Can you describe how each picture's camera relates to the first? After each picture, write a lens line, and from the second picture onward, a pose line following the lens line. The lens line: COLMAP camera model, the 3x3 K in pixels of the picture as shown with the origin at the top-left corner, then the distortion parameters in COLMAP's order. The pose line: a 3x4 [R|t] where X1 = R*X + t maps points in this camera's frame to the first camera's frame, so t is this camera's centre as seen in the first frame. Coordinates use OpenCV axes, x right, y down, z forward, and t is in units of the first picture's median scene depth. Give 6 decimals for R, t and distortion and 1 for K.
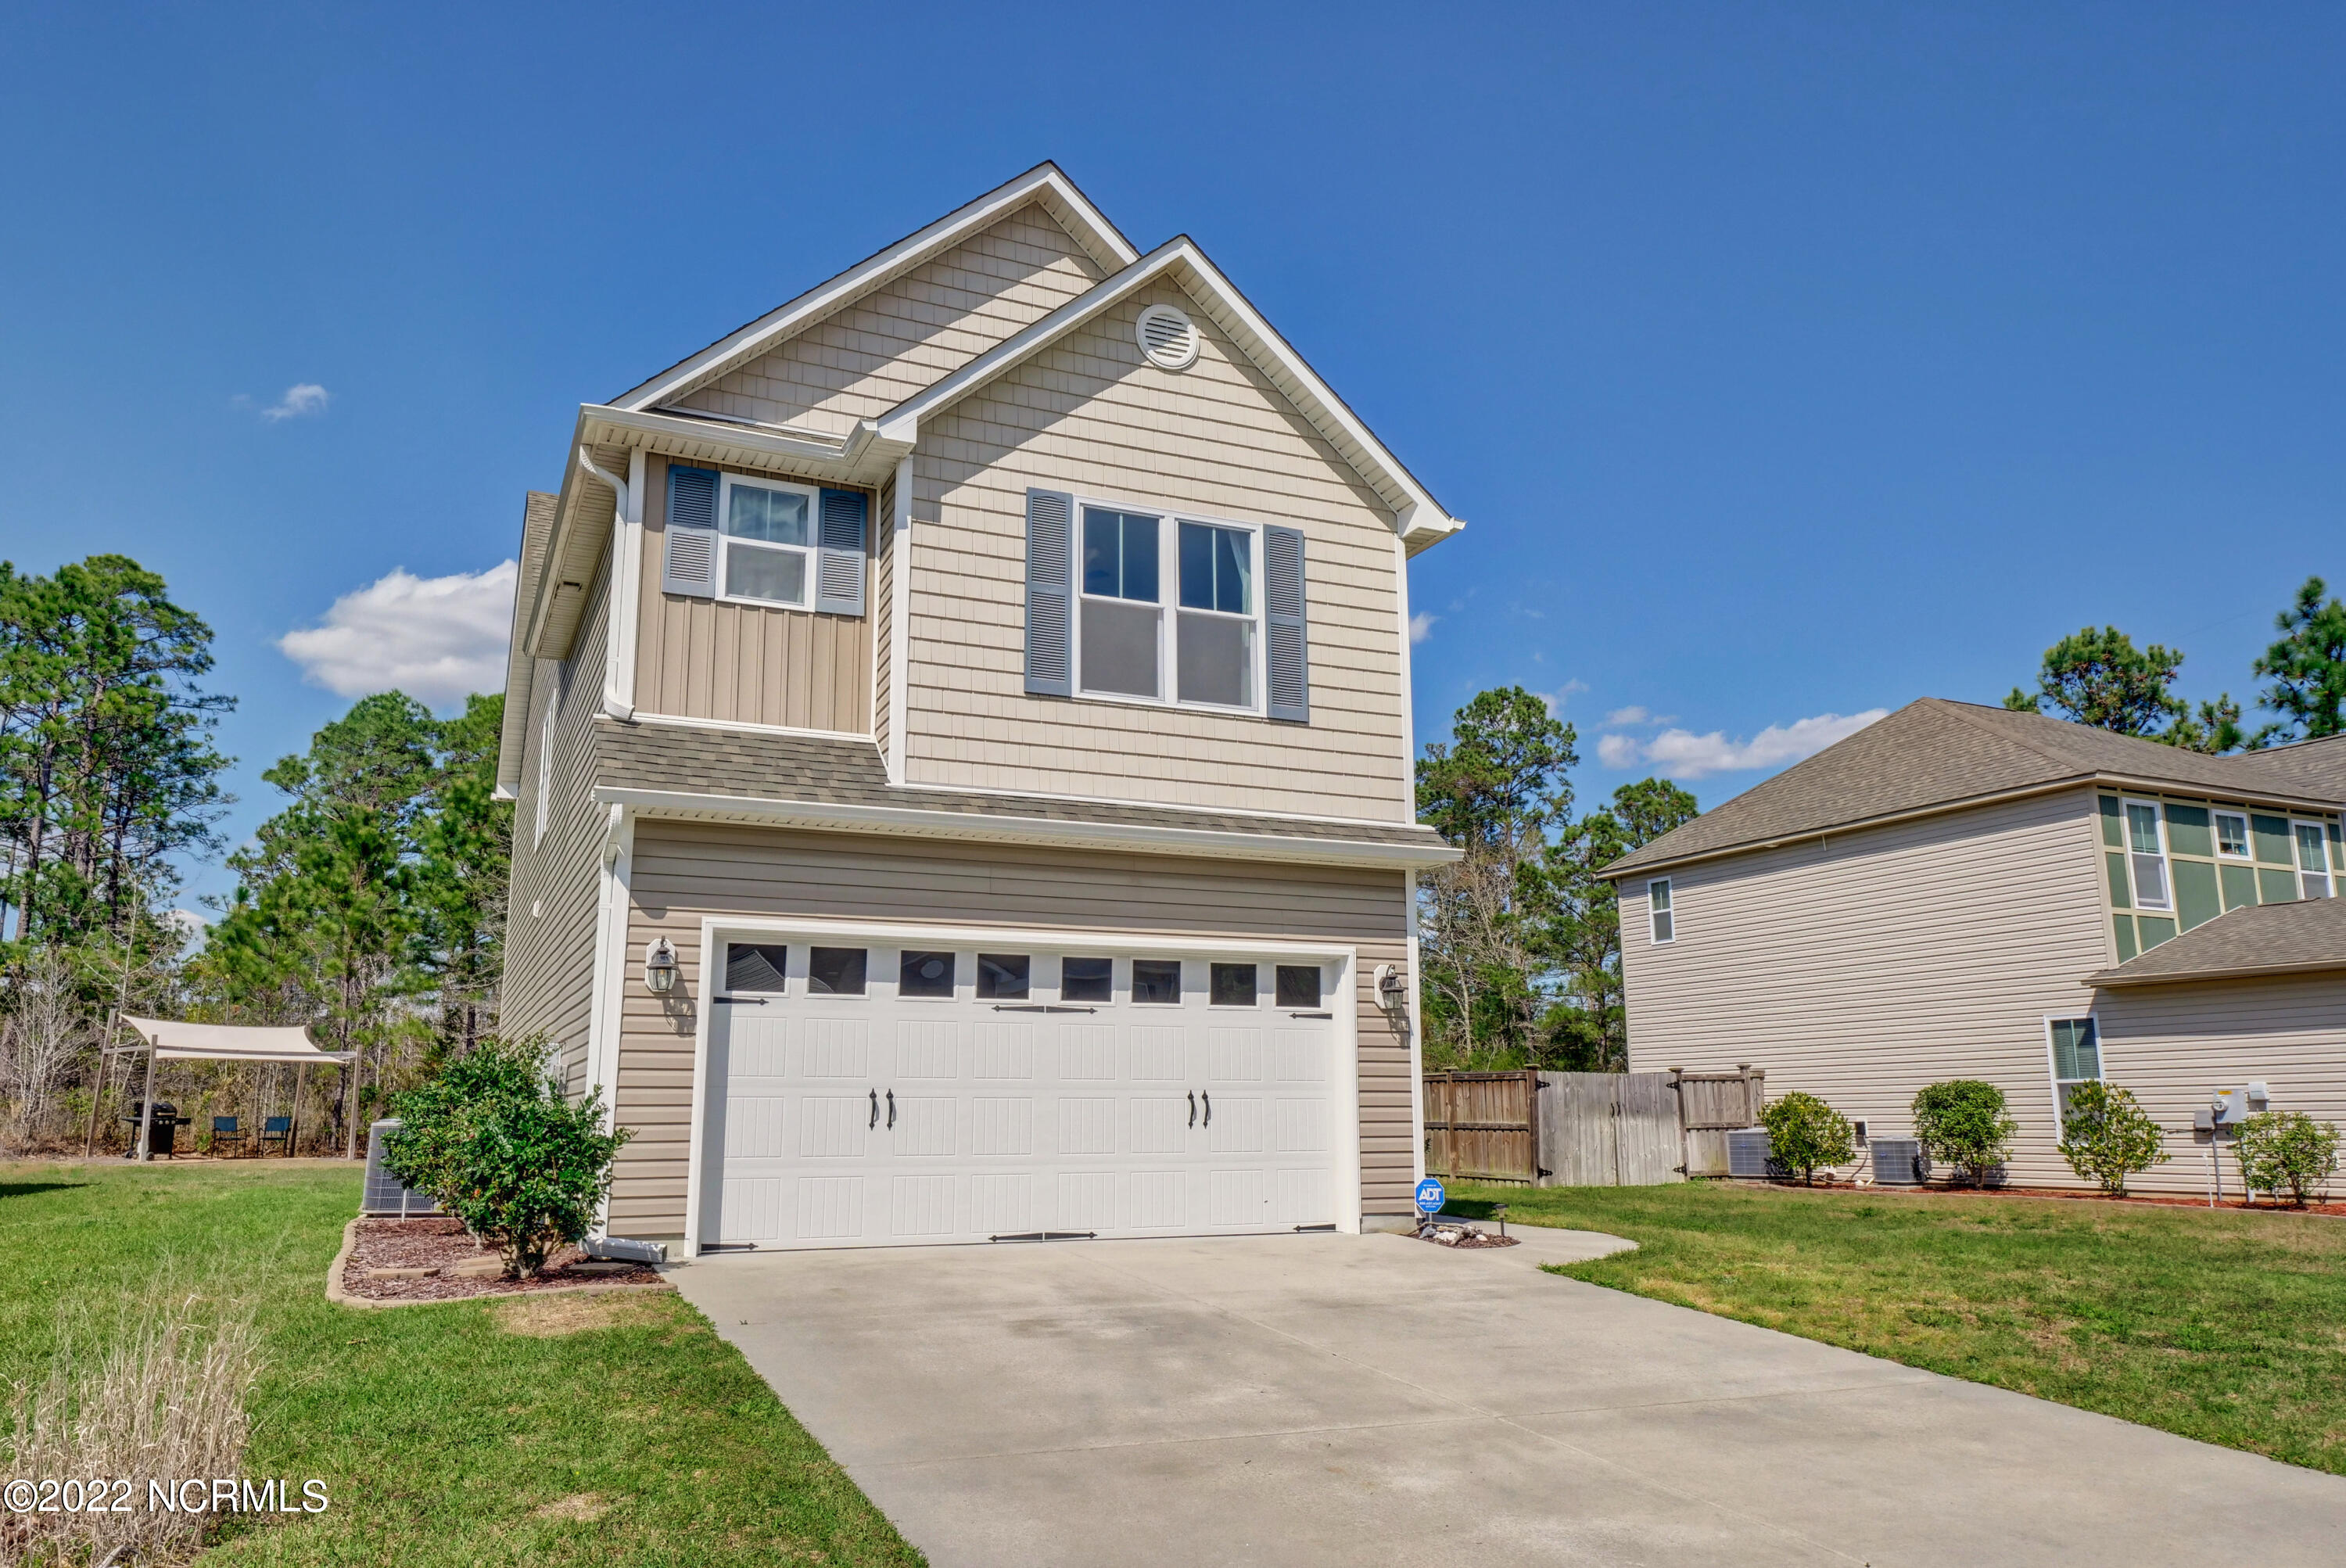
lens RADIAL K [[1624.1, 0, 1175.1], [0, 1624.1, 784.6], [0, 0, 1]] dist [0.007418, 0.002095]
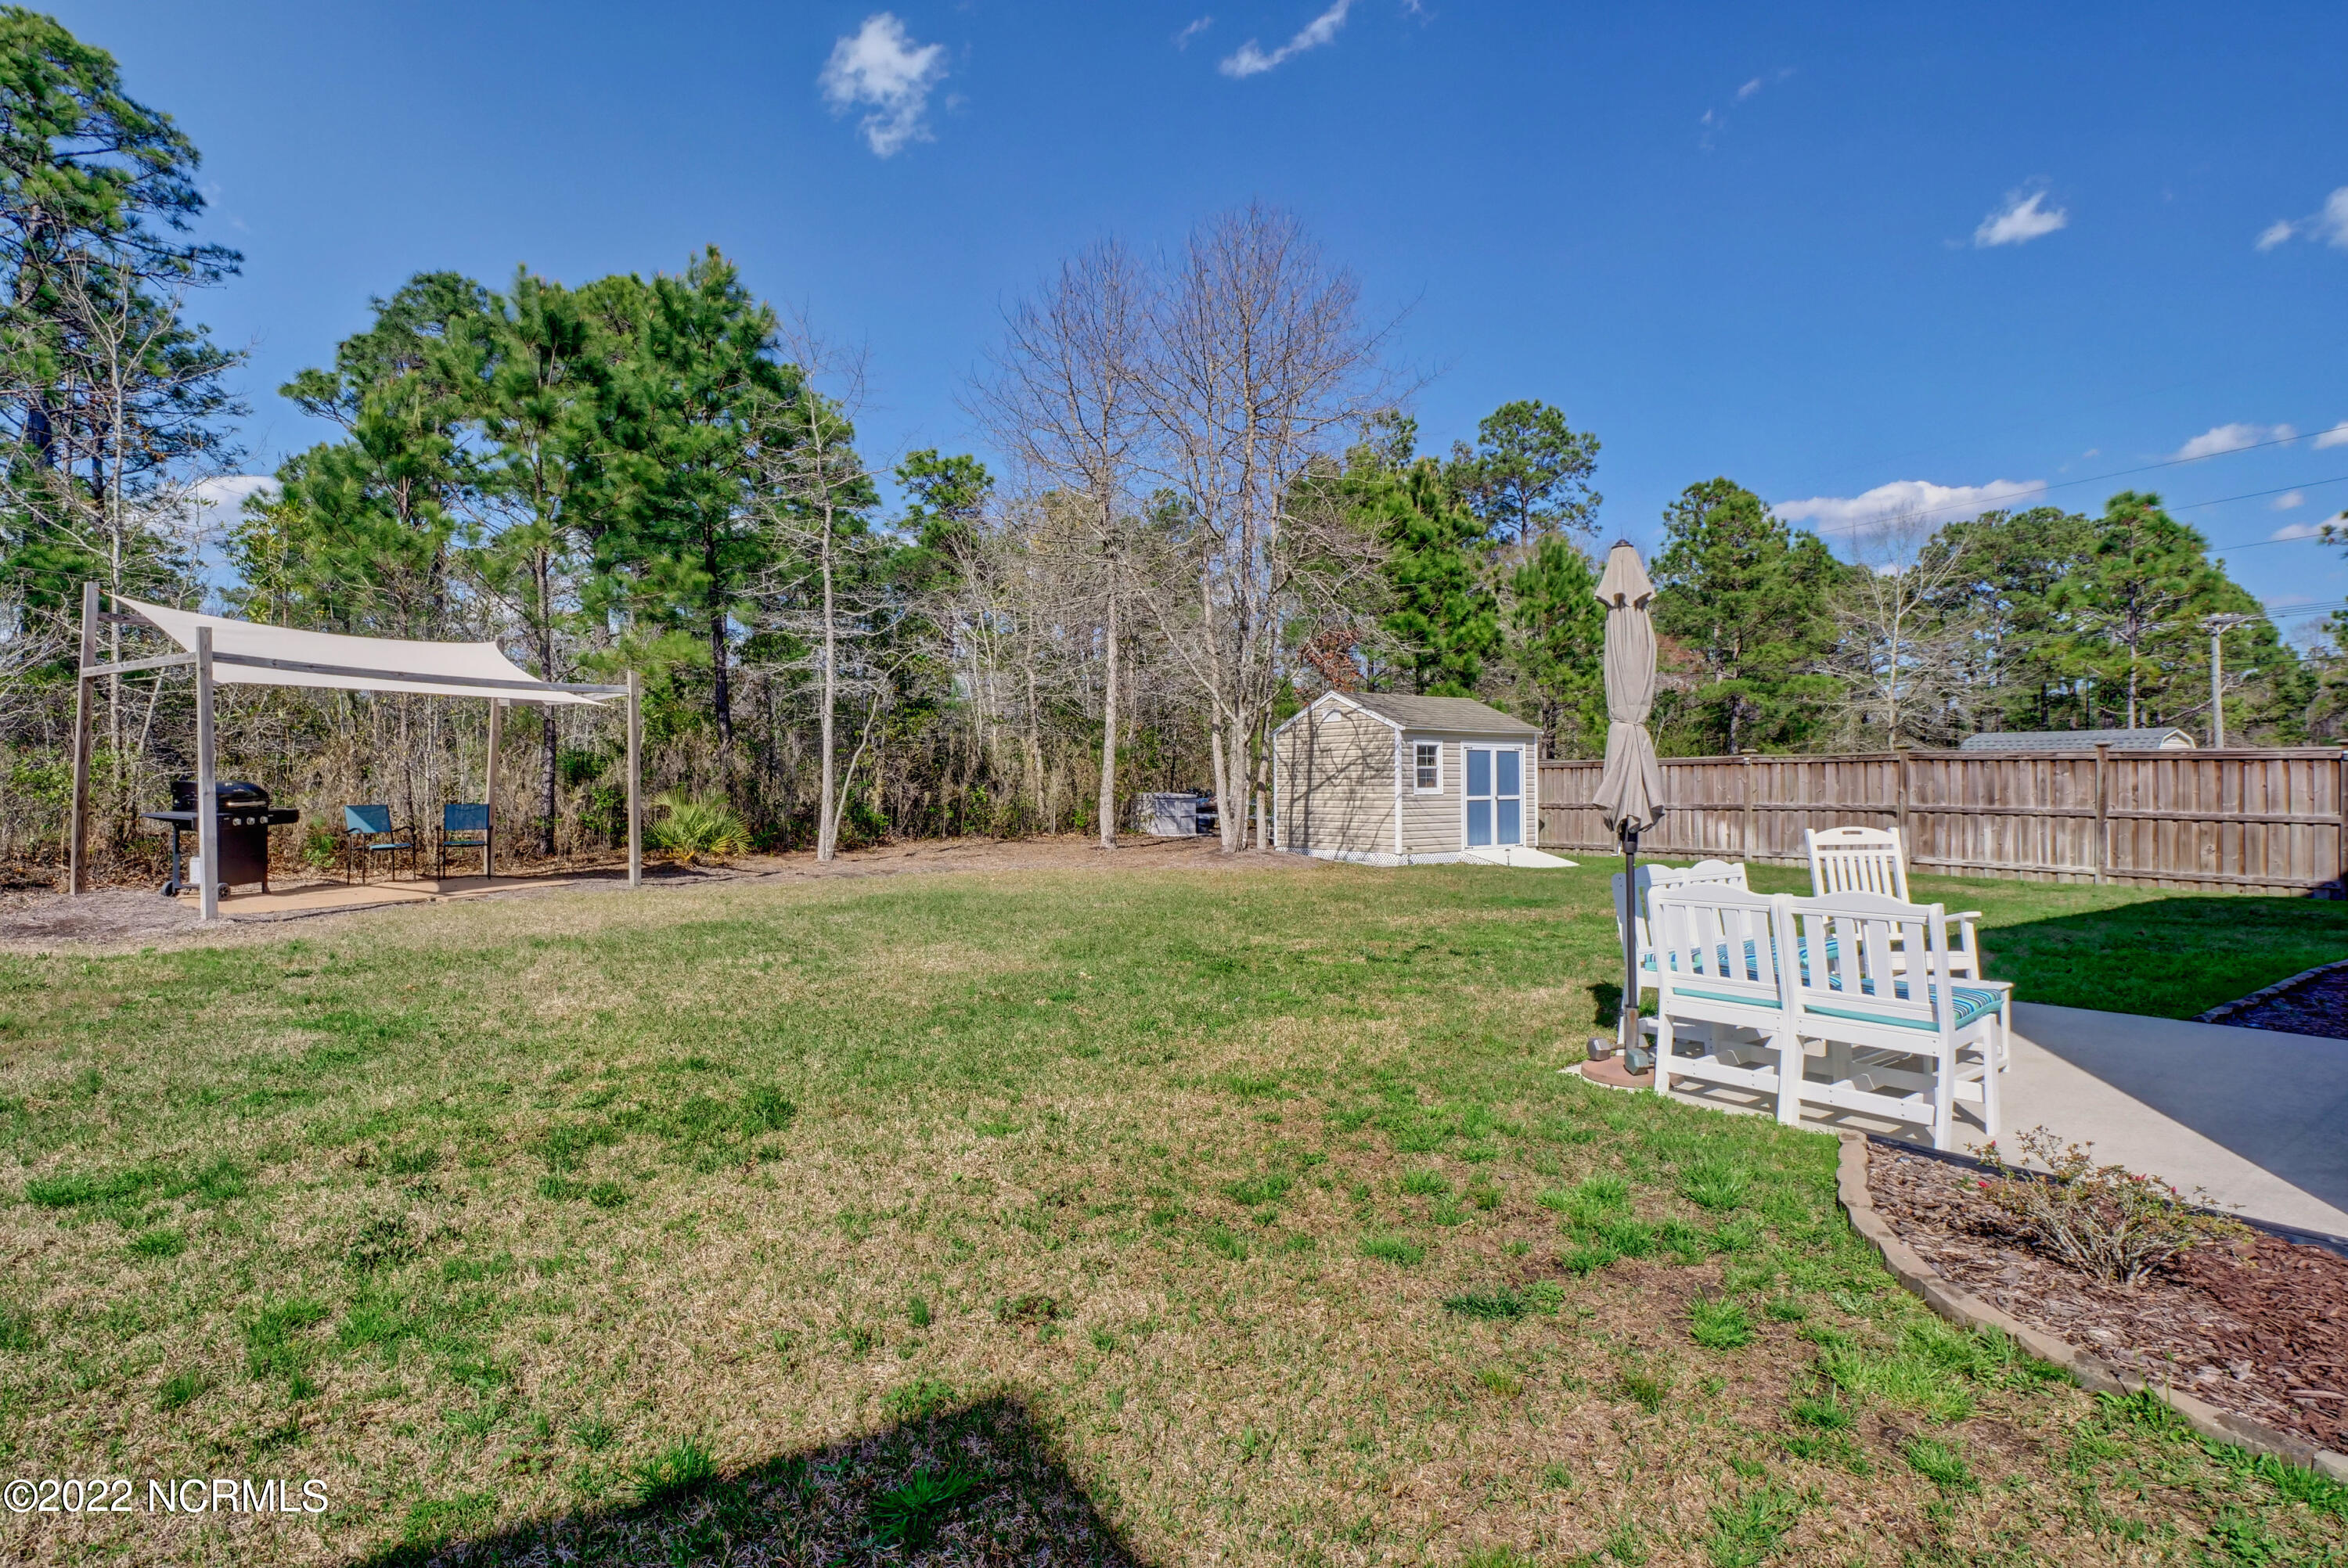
lens RADIAL K [[1128.2, 0, 1172.1], [0, 1128.2, 782.2], [0, 0, 1]] dist [-0.012178, -0.000305]
pose [[0.984677, 0.004706, 0.174323, -0.240225], [-0.040565, 0.978396, 0.202720, 0.069585], [-0.169603, -0.206685, 0.963595, 0.374850]]
